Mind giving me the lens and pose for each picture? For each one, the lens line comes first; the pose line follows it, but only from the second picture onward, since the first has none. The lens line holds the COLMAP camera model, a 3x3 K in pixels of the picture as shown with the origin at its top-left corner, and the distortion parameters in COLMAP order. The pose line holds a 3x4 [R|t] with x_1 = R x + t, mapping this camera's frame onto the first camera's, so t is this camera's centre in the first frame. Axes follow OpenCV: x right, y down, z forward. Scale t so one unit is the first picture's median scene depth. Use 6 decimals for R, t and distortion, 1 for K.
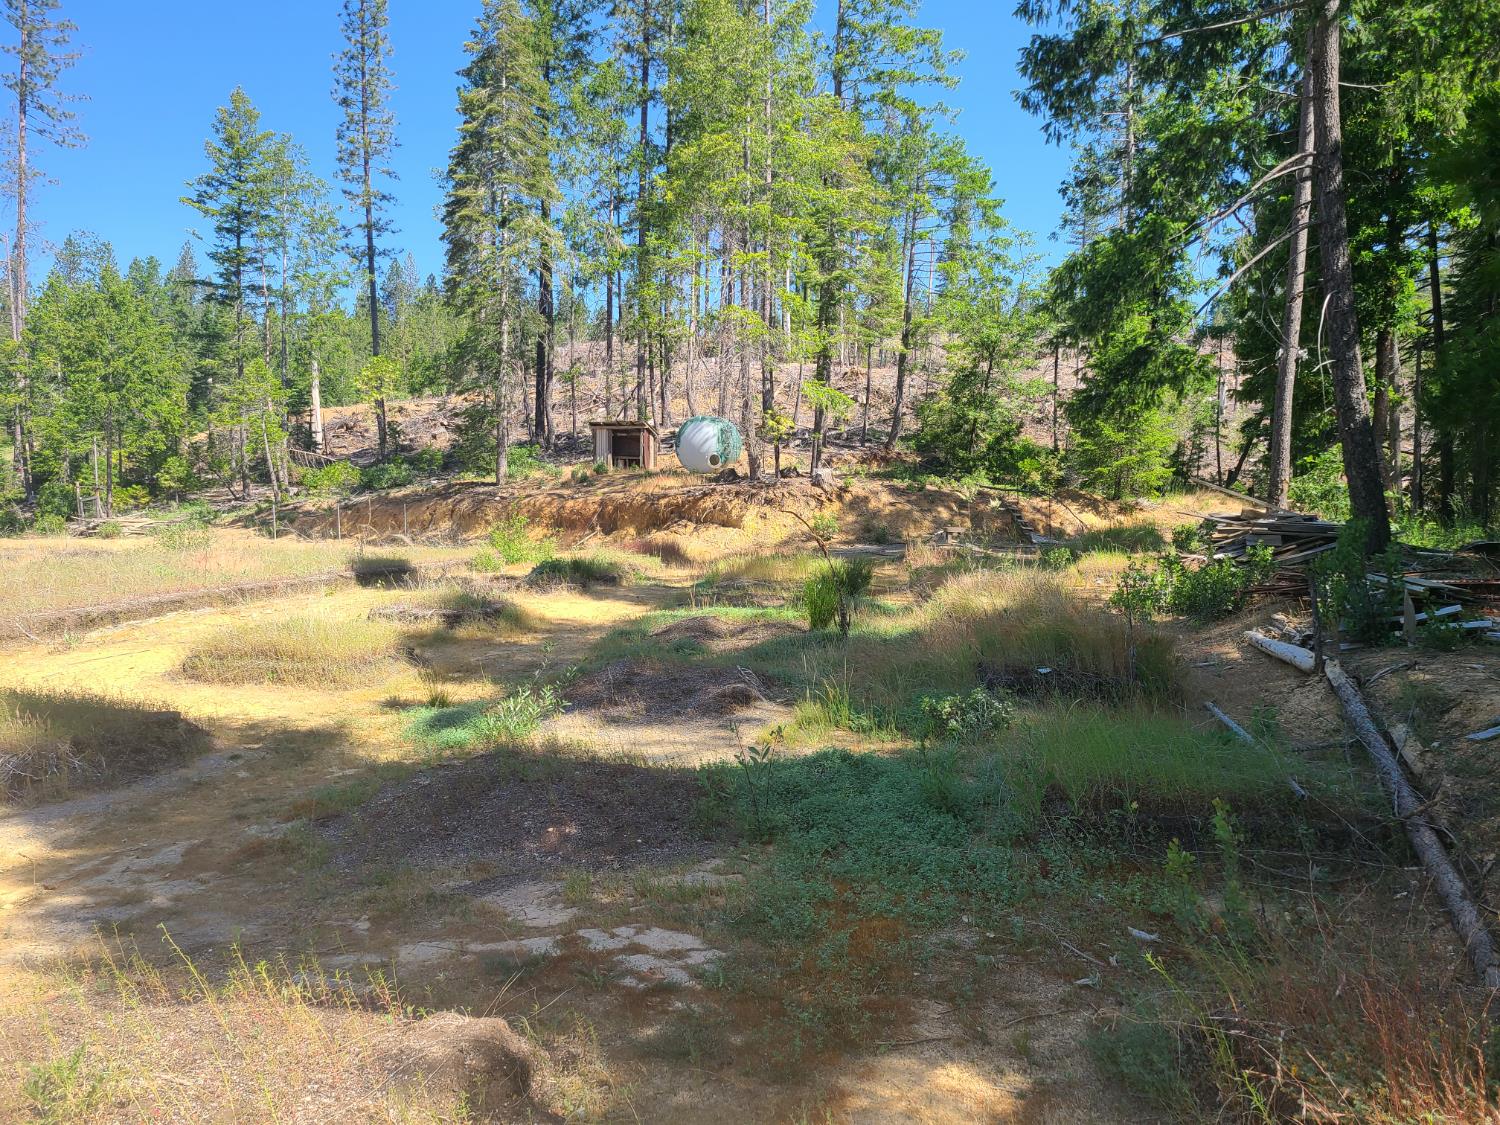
lens RADIAL K [[939.1, 0, 750.0], [0, 939.1, 562.5], [0, 0, 1]] dist [0.041944, -0.034497]
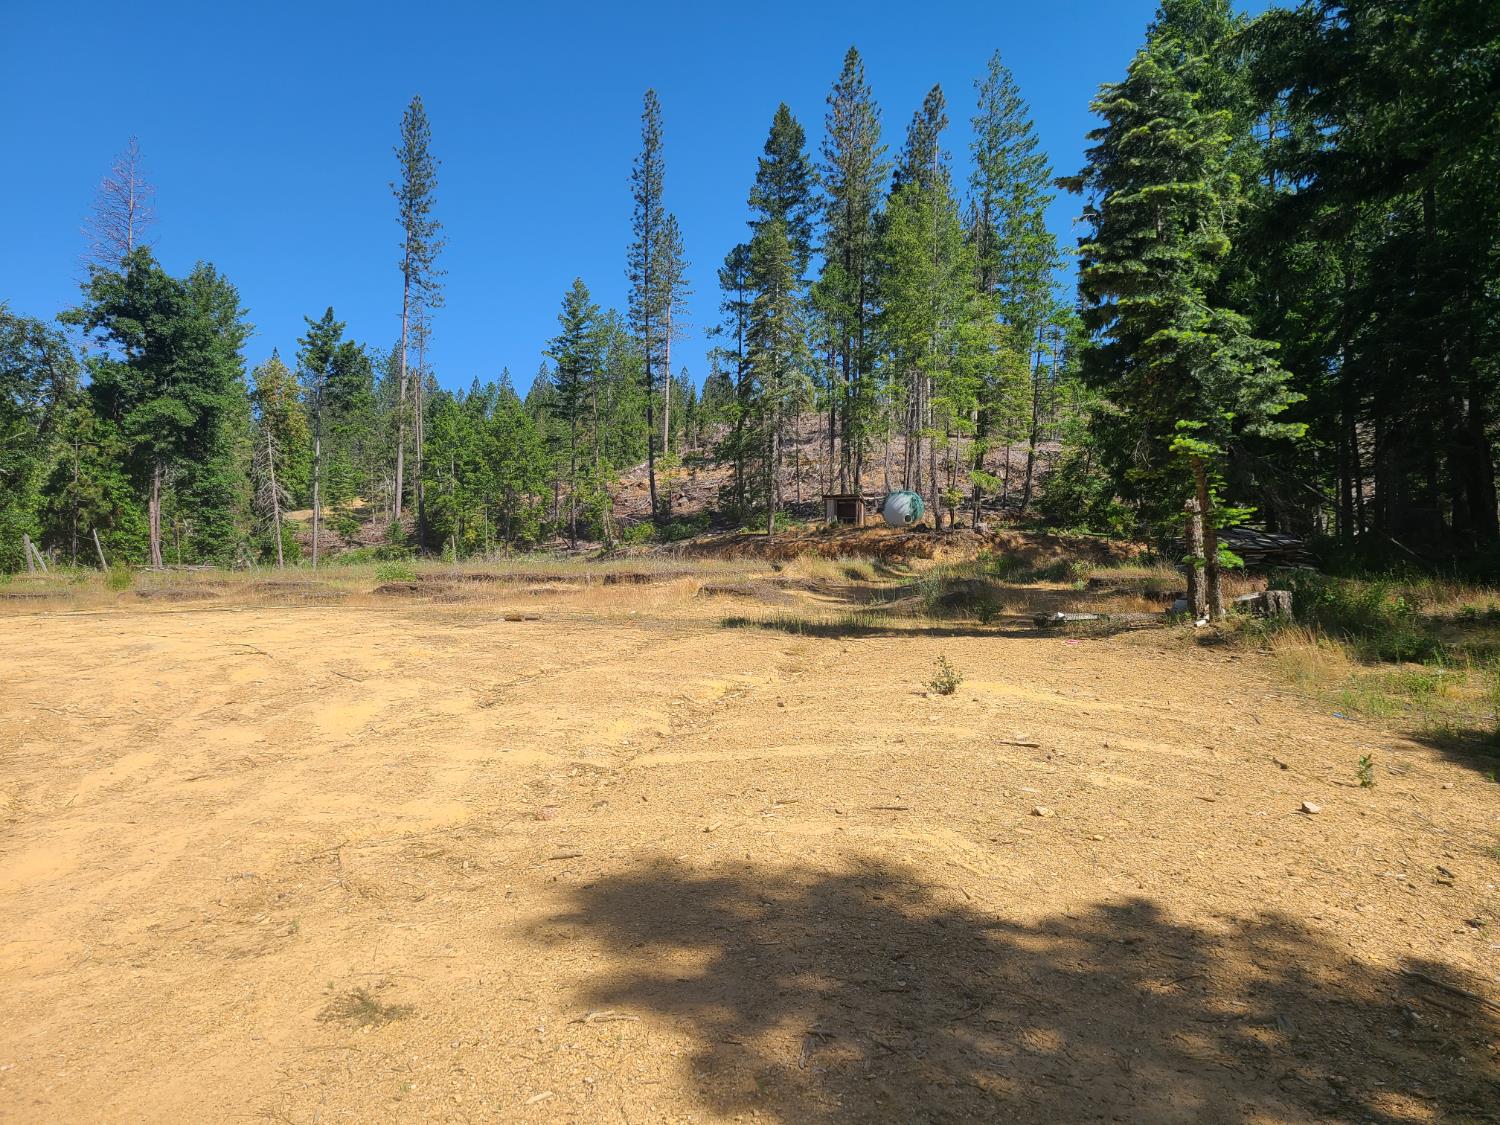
lens RADIAL K [[939.1, 0, 750.0], [0, 939.1, 562.5], [0, 0, 1]] dist [0.041944, -0.034497]
pose [[0.991341, -0.000380, -0.131315, -0.094901], [-0.008237, 0.997846, -0.065077, 0.069948], [0.131057, 0.065596, 0.989202, -0.594391]]
